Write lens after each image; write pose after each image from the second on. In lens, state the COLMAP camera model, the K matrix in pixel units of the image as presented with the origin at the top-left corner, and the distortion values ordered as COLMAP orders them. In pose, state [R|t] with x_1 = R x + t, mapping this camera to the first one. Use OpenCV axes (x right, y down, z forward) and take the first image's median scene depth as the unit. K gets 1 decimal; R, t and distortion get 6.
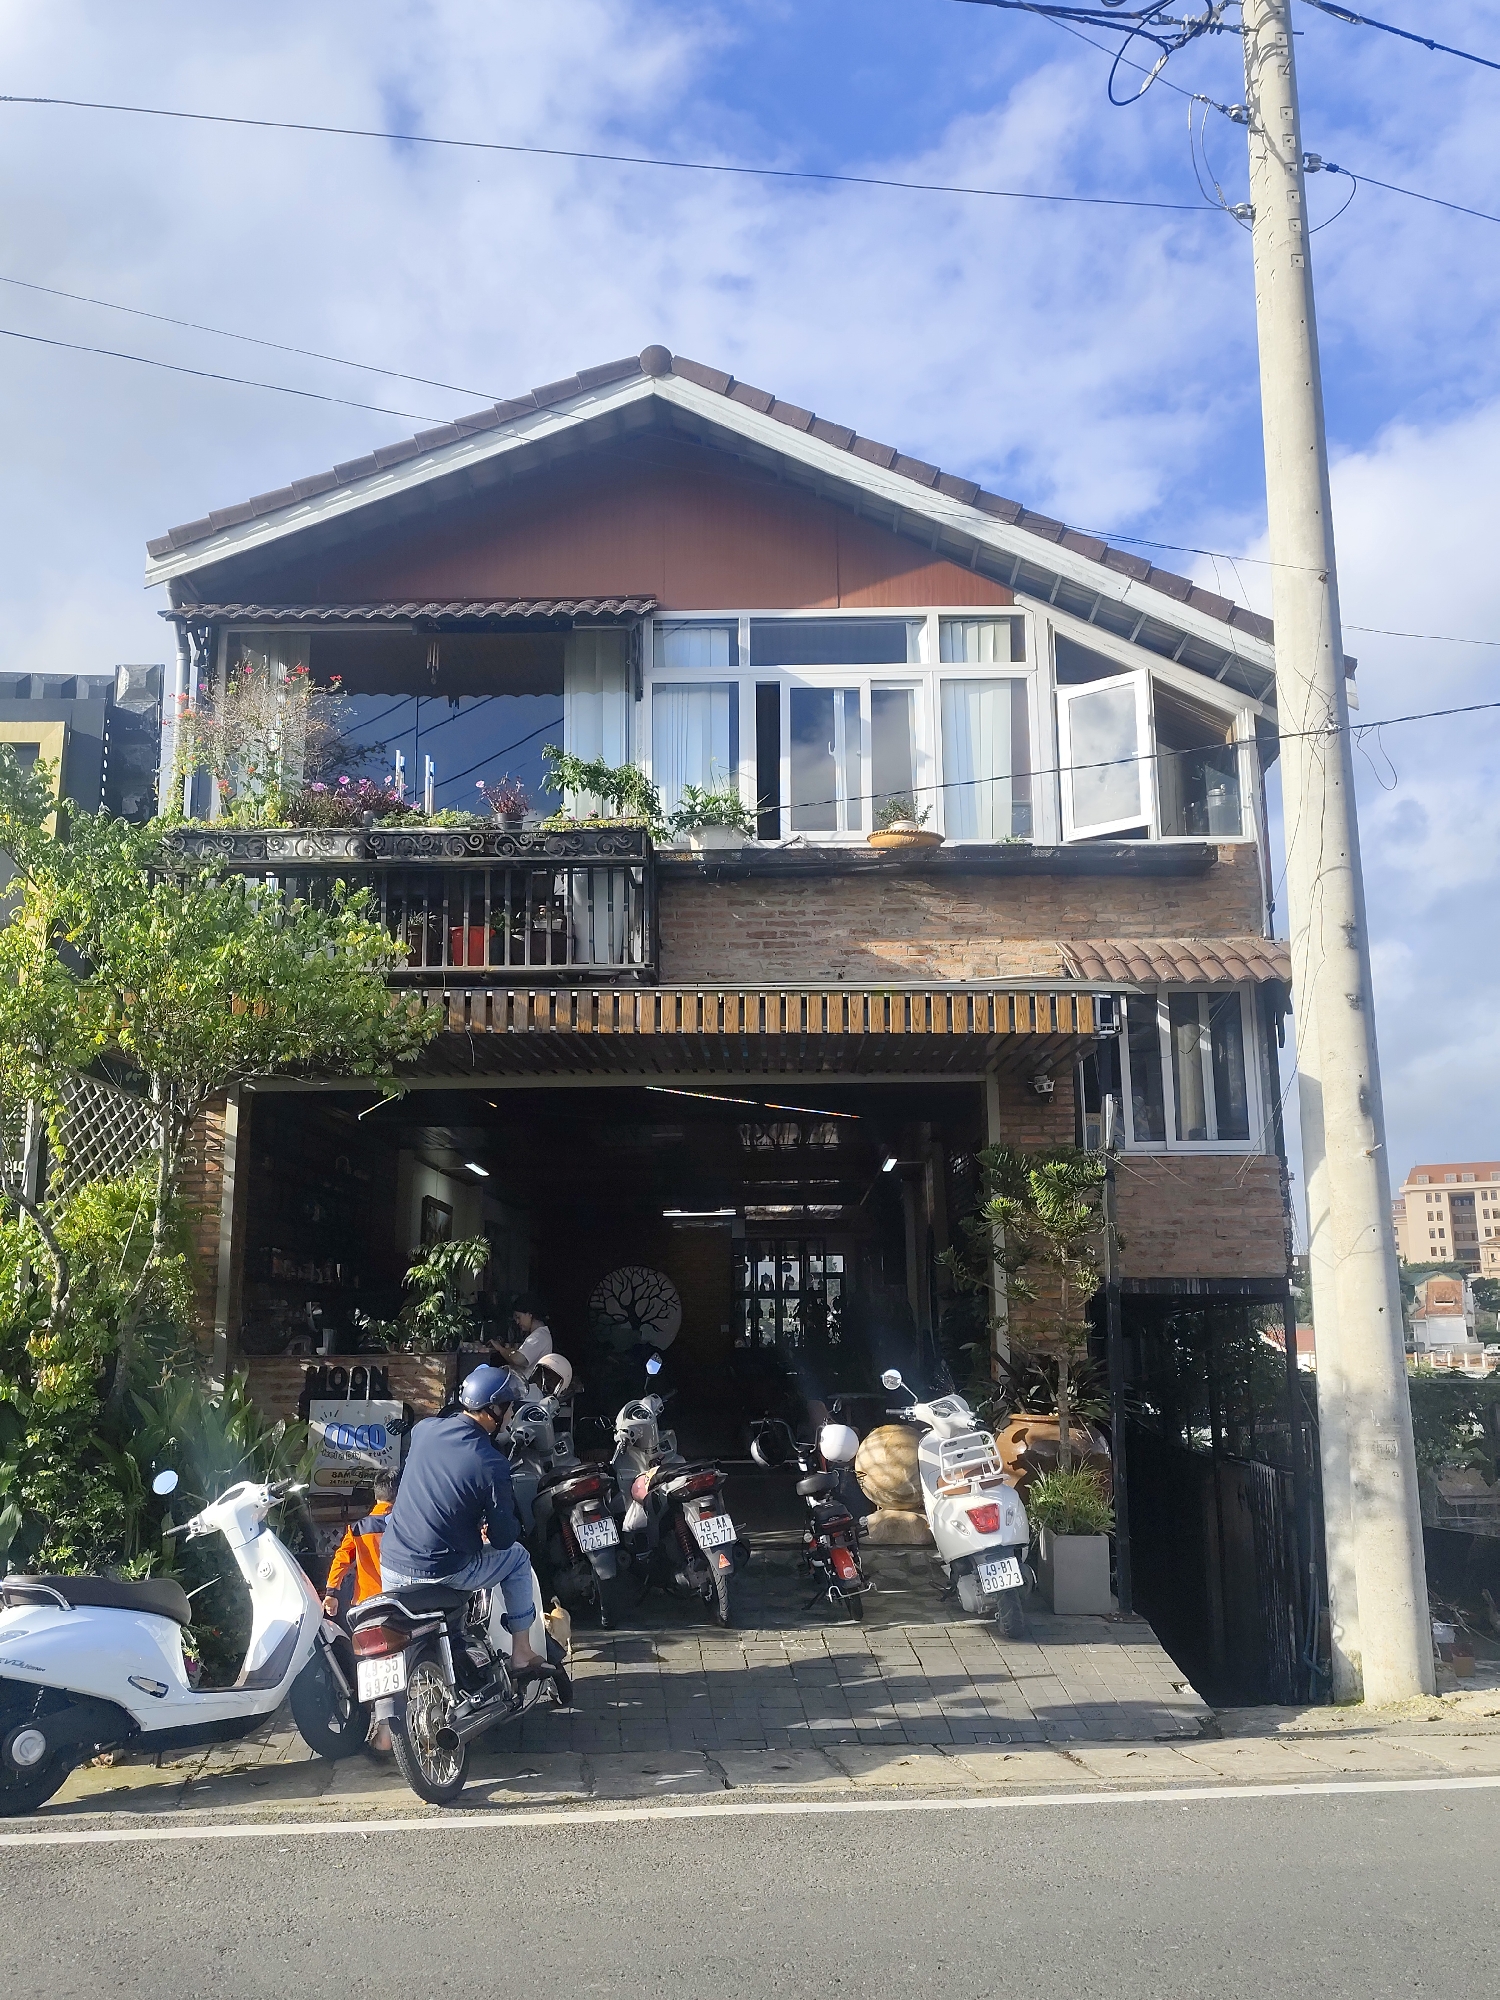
lens RADIAL K [[1603.3, 0, 750.0], [0, 1603.3, 1000.0], [0, 0, 1]] dist [0.119367, -0.247708]
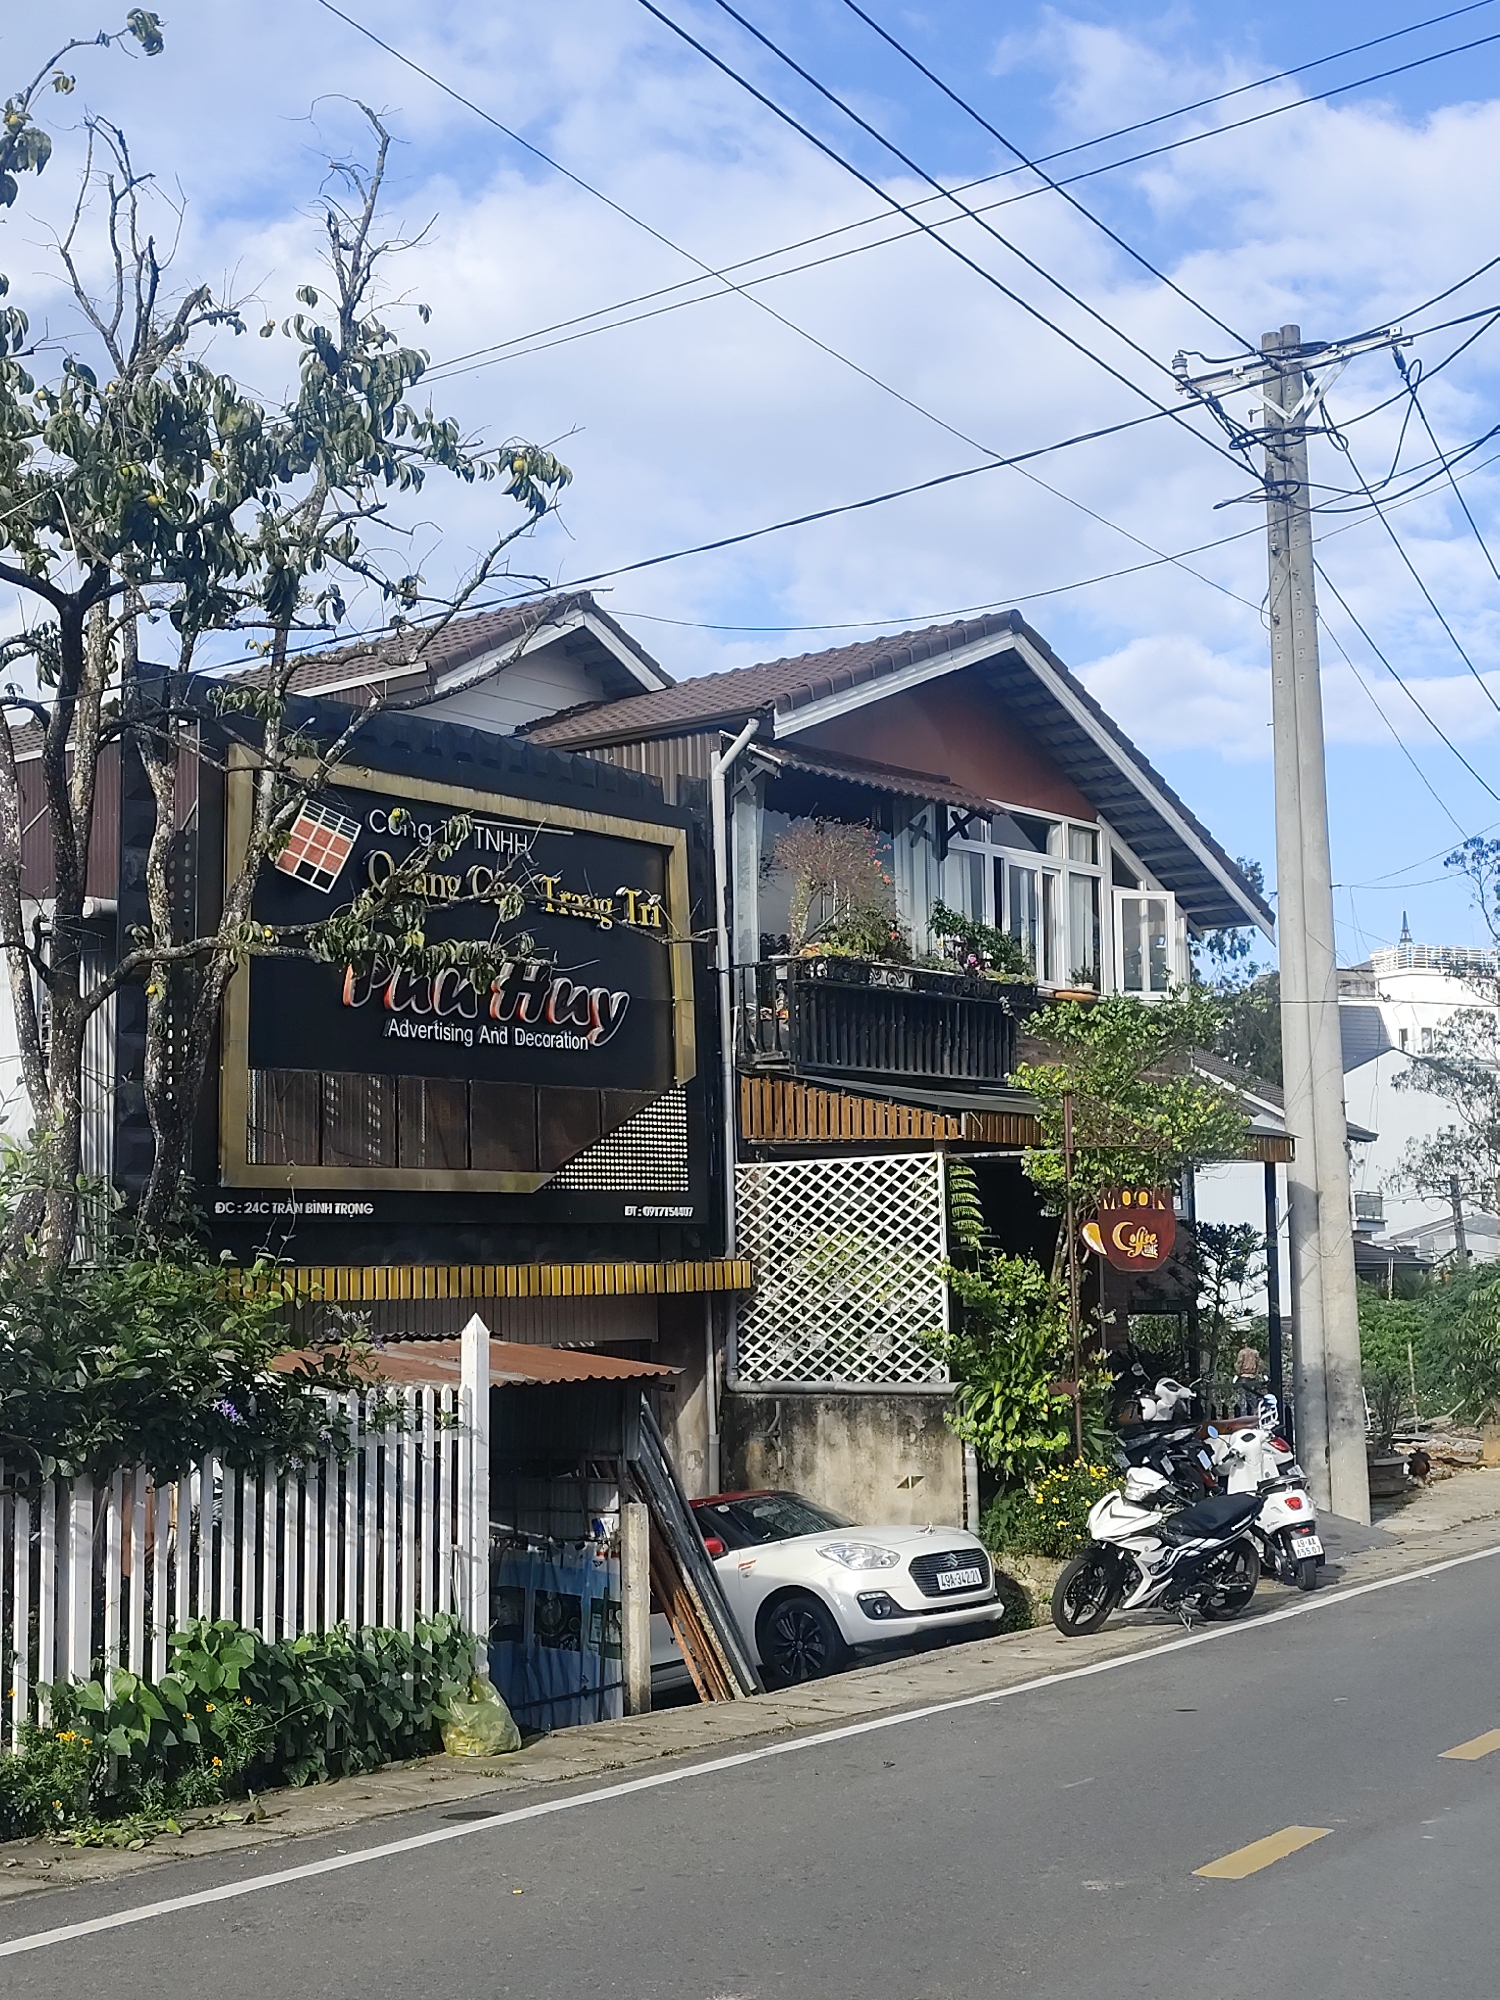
lens RADIAL K [[2730.8, 0, 750.0], [0, 2730.8, 1000.0], [0, 0, 1]] dist [0.132700, -0.083597]
pose [[0.636780, 0.084932, 0.766354, -1.841129], [-0.142032, 0.989827, 0.008318, -0.070614], [-0.757851, -0.114144, 0.642365, -0.311043]]
